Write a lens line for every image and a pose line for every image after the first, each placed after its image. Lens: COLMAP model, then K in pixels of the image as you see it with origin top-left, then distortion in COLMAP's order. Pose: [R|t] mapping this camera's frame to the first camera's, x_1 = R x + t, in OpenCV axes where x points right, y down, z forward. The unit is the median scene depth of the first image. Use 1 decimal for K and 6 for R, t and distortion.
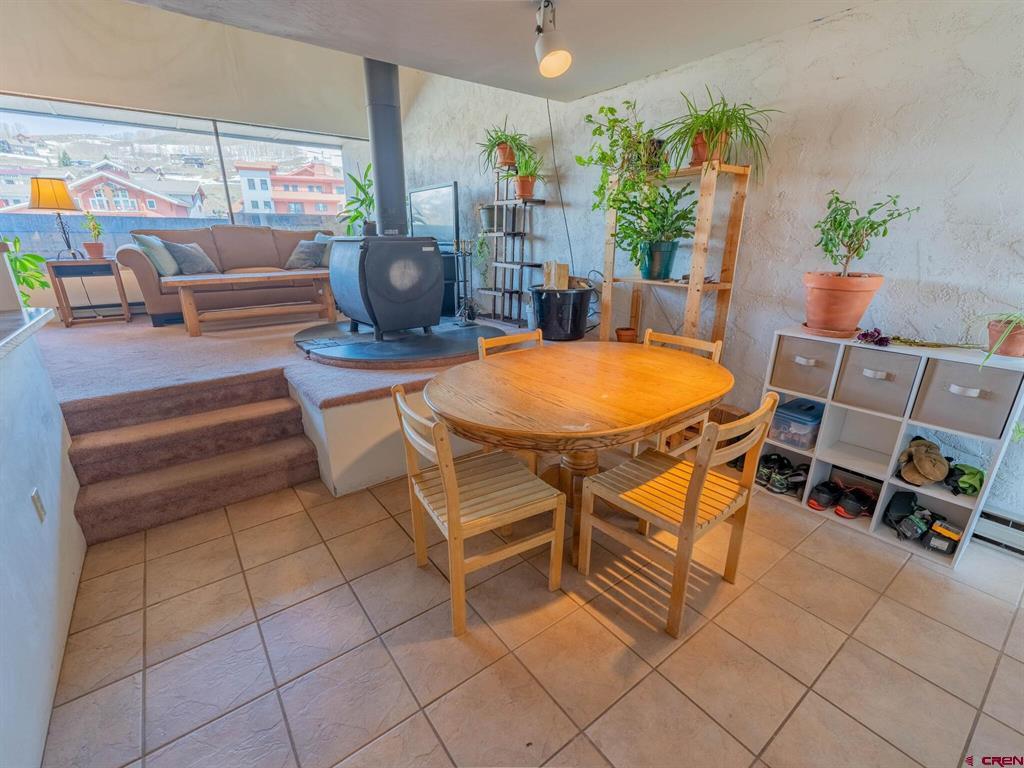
lens RADIAL K [[458.0, 0, 513.0], [0, 458.0, 391.7], [0, 0, 1]] dist [-0.003429, 0.001448]
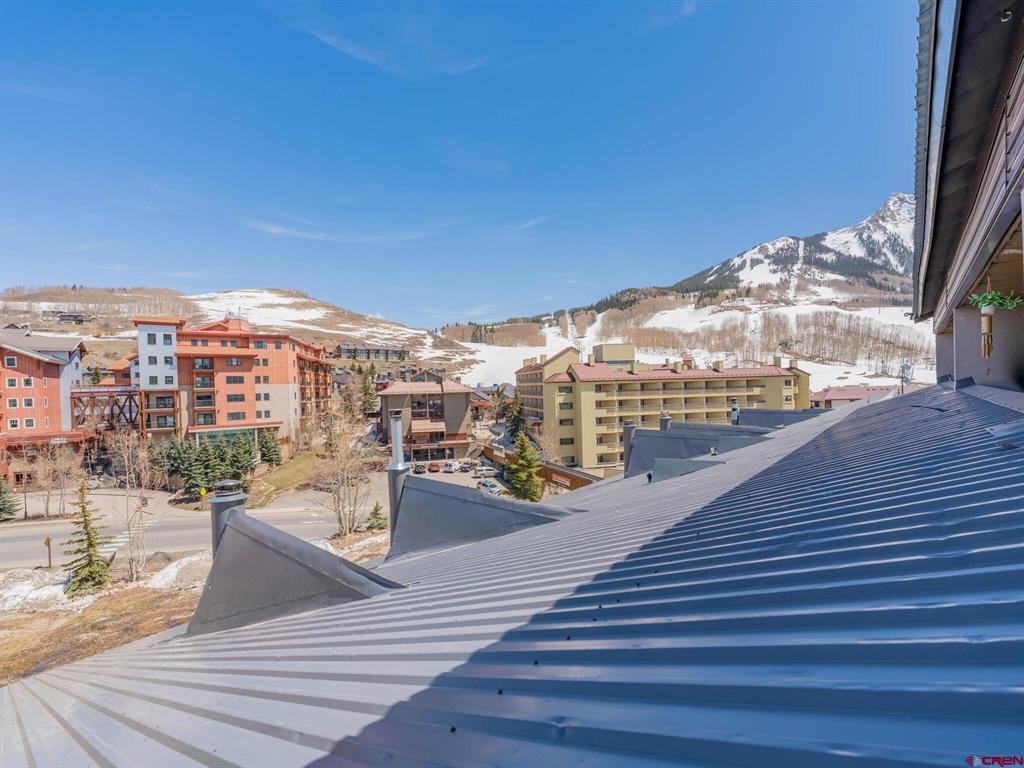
lens RADIAL K [[458.0, 0, 518.6], [0, 458.0, 393.0], [0, 0, 1]] dist [-0.003429, 0.001448]
pose [[0.977953, -0.030776, 0.206546, -2.225886], [0.091765, 0.951801, -0.292667, -0.996842], [-0.187584, 0.305168, 0.933641, 2.408679]]
